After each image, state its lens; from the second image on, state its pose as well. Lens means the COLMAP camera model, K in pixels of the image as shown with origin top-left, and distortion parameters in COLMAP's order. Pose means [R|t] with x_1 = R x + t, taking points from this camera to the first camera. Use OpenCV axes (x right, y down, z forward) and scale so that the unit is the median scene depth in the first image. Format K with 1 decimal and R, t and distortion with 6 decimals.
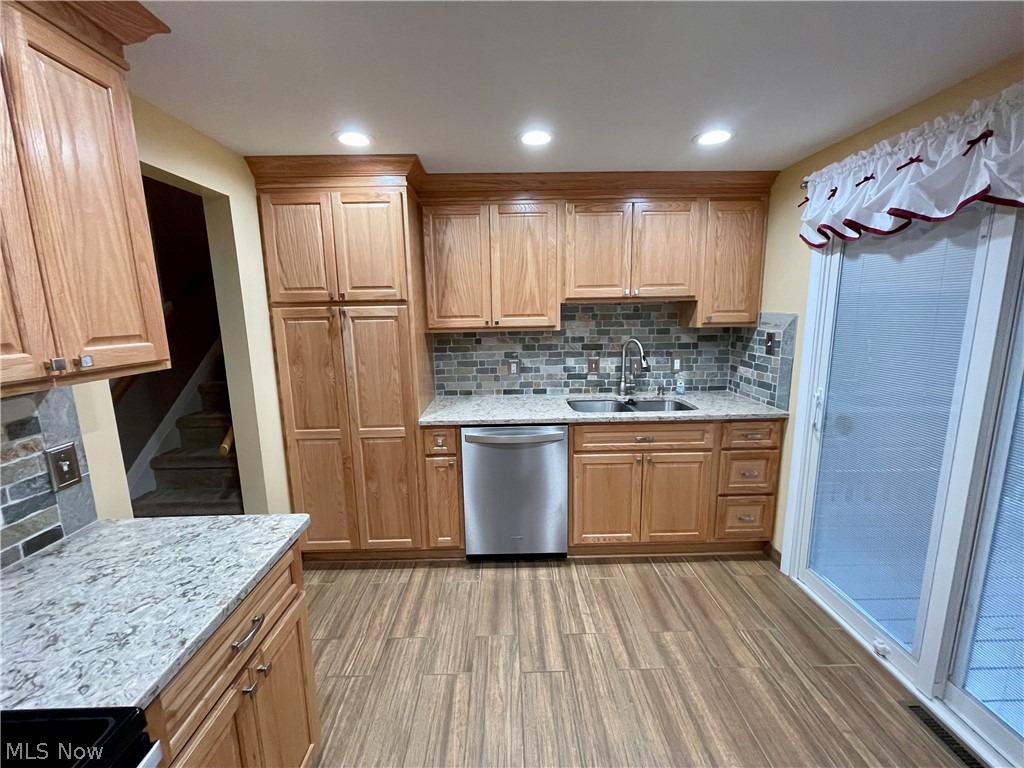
lens RADIAL K [[411.7, 0, 509.9], [0, 411.7, 380.2], [0, 0, 1]] dist [0.000210, -0.001654]
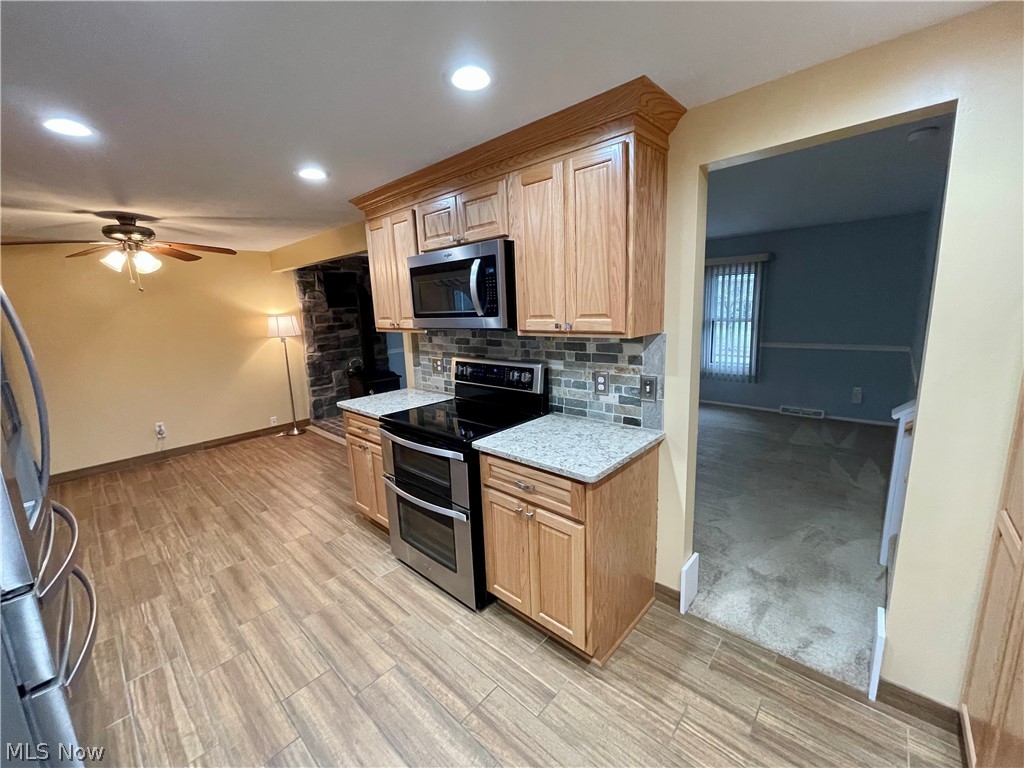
lens RADIAL K [[411.7, 0, 509.9], [0, 411.7, 382.1], [0, 0, 1]] dist [0.000210, -0.001654]
pose [[-0.686286, 0.178605, -0.705061, 0.244964], [-0.069257, 0.948929, 0.307794, -0.147825], [0.724027, 0.260066, -0.638867, 0.825350]]
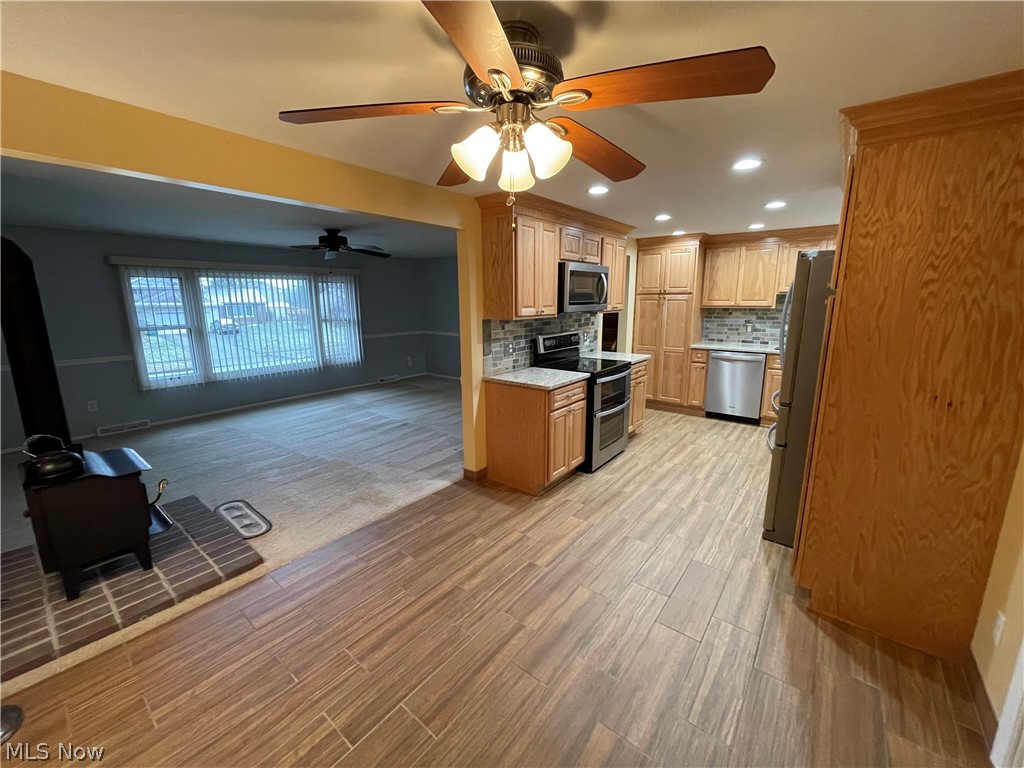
lens RADIAL K [[411.7, 0, 511.5], [0, 411.7, 379.8], [0, 0, 1]] dist [0.000210, -0.001654]
pose [[0.774998, 0.135343, -0.617300, 0.439943], [-0.111753, 0.990754, 0.076920, 0.218117], [0.622004, 0.009372, 0.782958, -1.388774]]
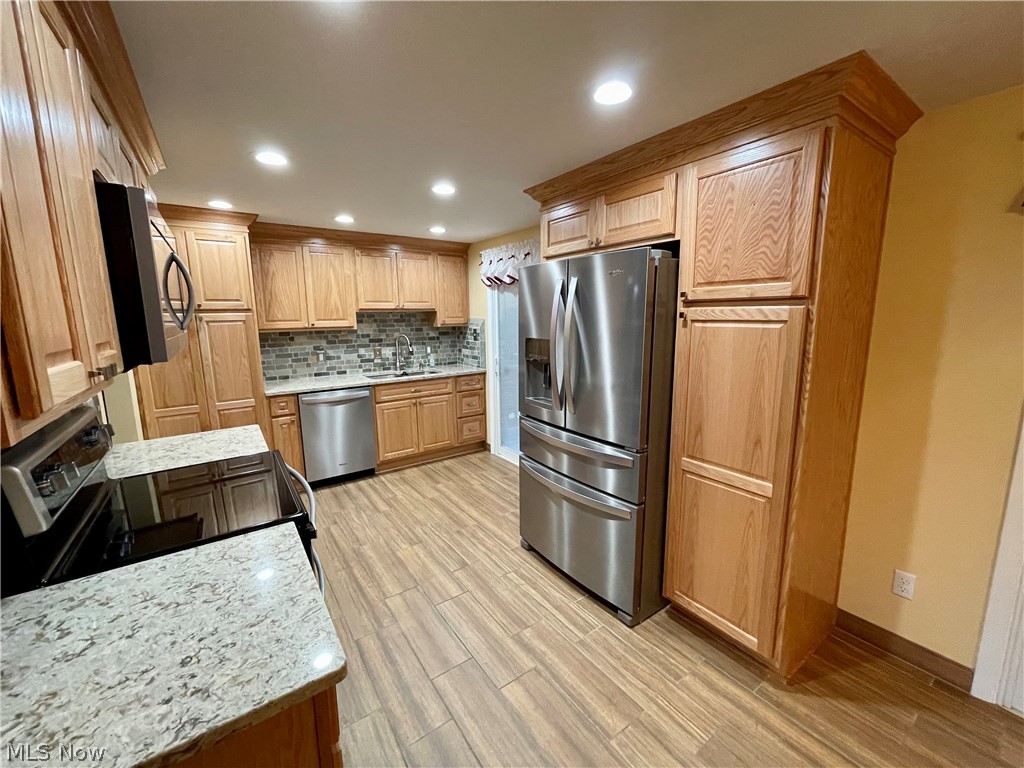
lens RADIAL K [[411.7, 0, 508.2], [0, 411.7, 380.3], [0, 0, 1]] dist [0.000210, -0.001654]
pose [[0.827943, -0.083800, 0.554516, -0.309468], [0.092531, 0.995634, 0.012305, 0.113737], [-0.553126, 0.041122, 0.832082, -0.657231]]
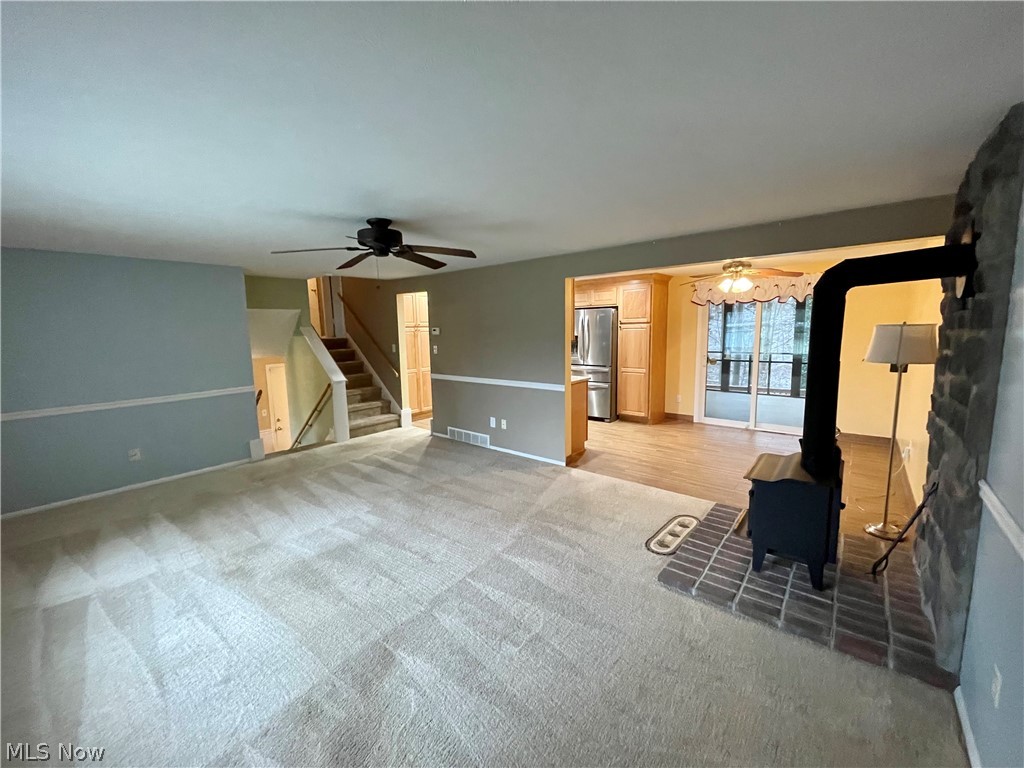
lens RADIAL K [[411.7, 0, 506.9], [0, 411.7, 382.5], [0, 0, 1]] dist [0.000210, -0.001654]
pose [[0.658192, -0.093617, 0.747007, -2.168686], [0.134084, 0.990952, 0.006047, 0.279978], [-0.740813, 0.096182, 0.664789, -1.424026]]
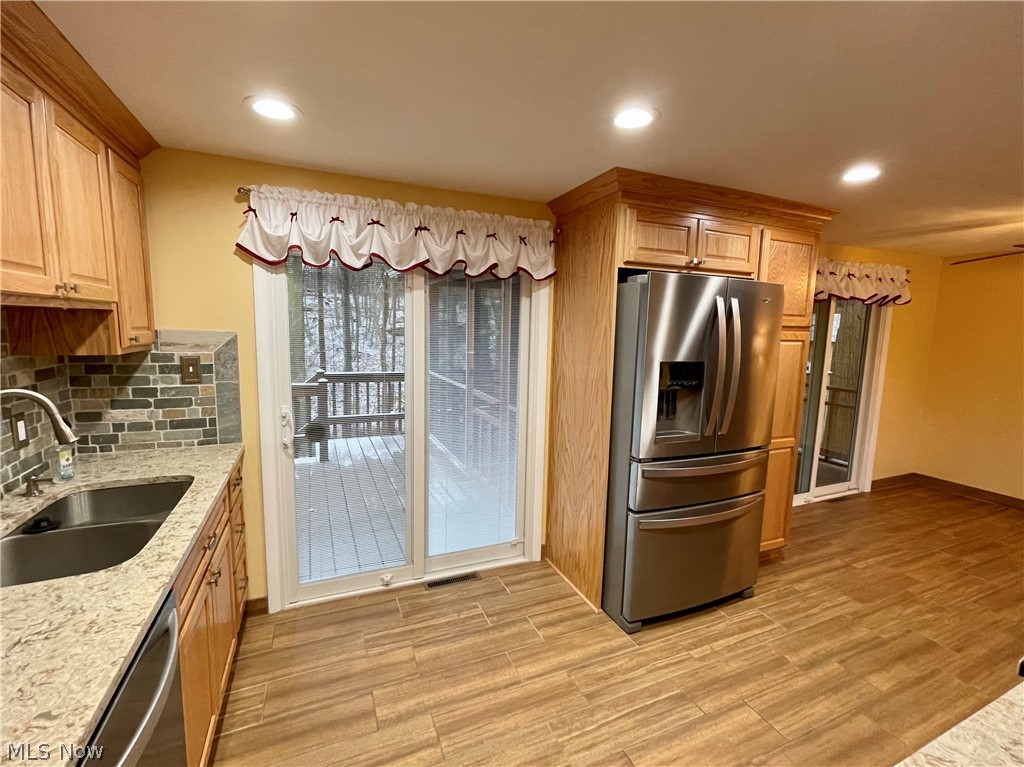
lens RADIAL K [[447.6, 0, 509.8], [0, 447.6, 380.6], [0, 0, 1]] dist [0.000869, -0.000224]
pose [[-0.381185, -0.102088, 0.918845, -0.405028], [0.138849, 0.976289, 0.166072, -0.131874], [-0.914013, 0.190885, -0.357972, 0.791529]]
